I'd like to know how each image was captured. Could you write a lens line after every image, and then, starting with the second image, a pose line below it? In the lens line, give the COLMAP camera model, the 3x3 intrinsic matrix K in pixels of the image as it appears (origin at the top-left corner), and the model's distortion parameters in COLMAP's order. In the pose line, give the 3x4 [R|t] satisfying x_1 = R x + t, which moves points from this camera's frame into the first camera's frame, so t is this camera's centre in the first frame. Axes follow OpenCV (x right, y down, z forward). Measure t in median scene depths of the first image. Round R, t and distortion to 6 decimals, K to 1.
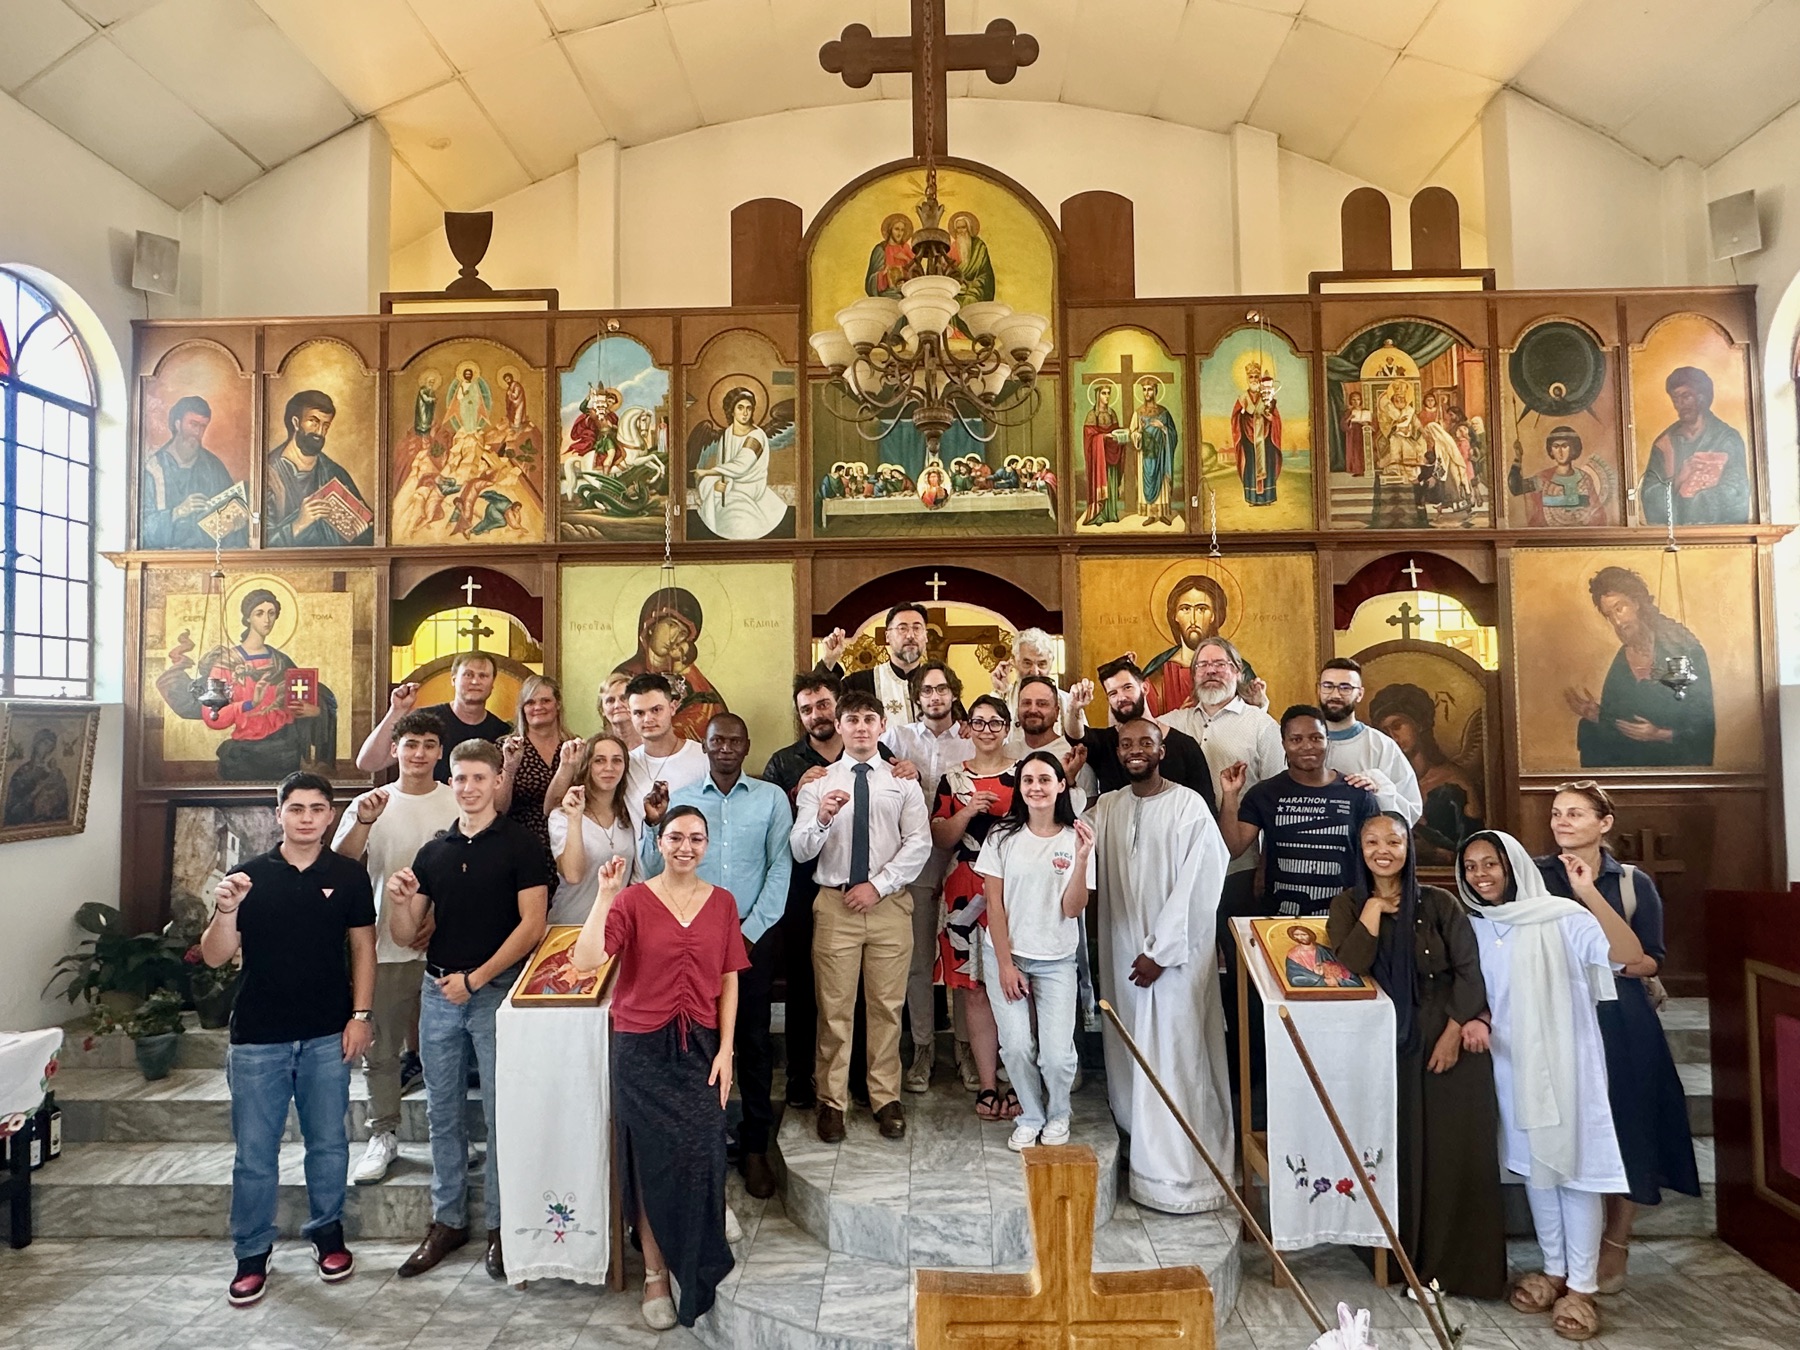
lens RADIAL K [[1057.5, 0, 894.0], [0, 1057.5, 684.8], [0, 0, 1]] dist [0.003803, -0.002739]
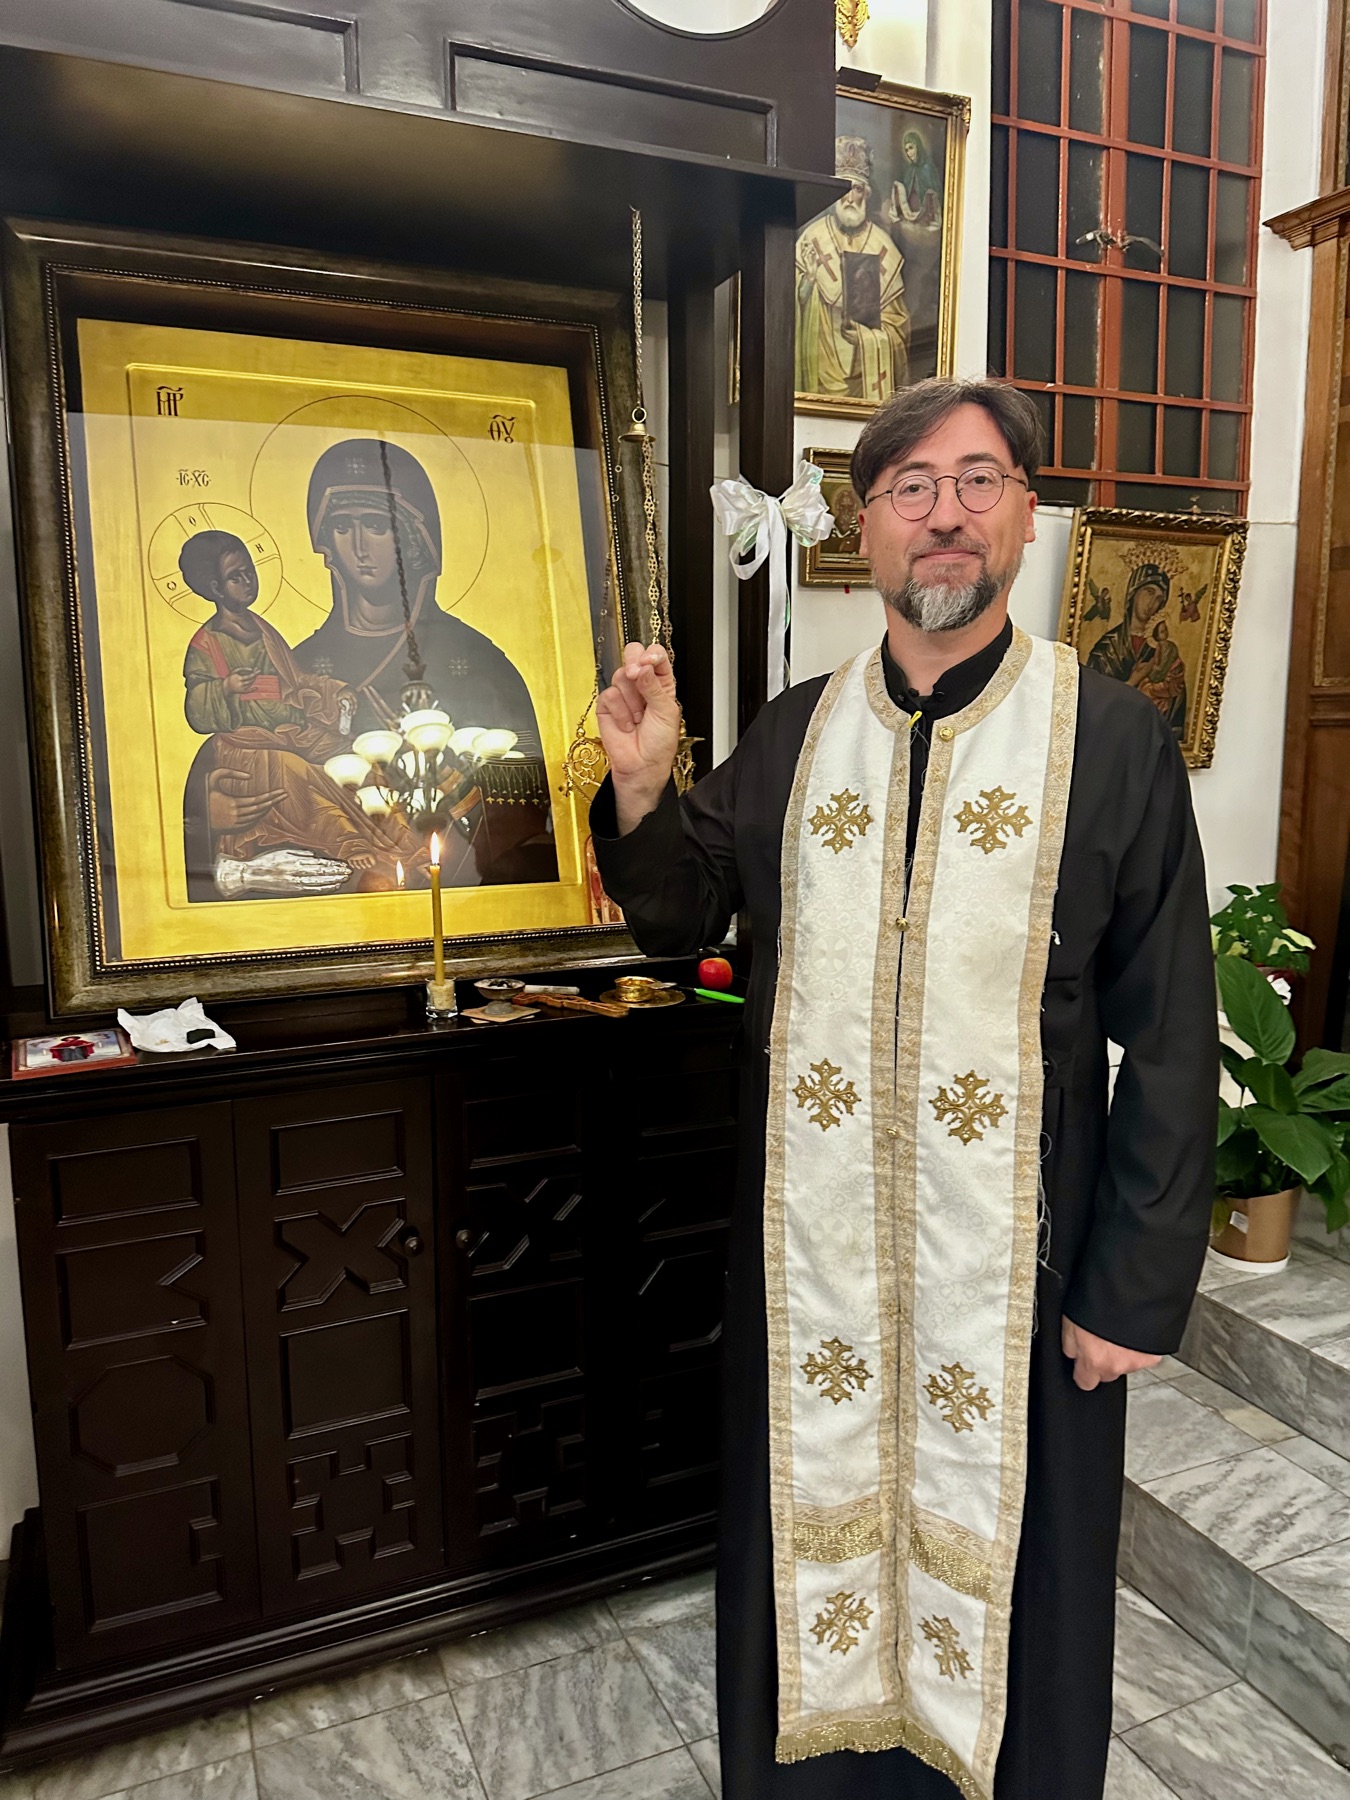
lens RADIAL K [[1259.8, 0, 672.5], [0, 1259.8, 914.6], [0, 0, 1]] dist [0.070993, -0.079518]
pose [[0.425039, 0.134816, -0.895079, -0.272982], [0.040445, 0.985030, 0.167570, 0.088417], [0.904271, -0.107425, 0.413224, 0.446603]]
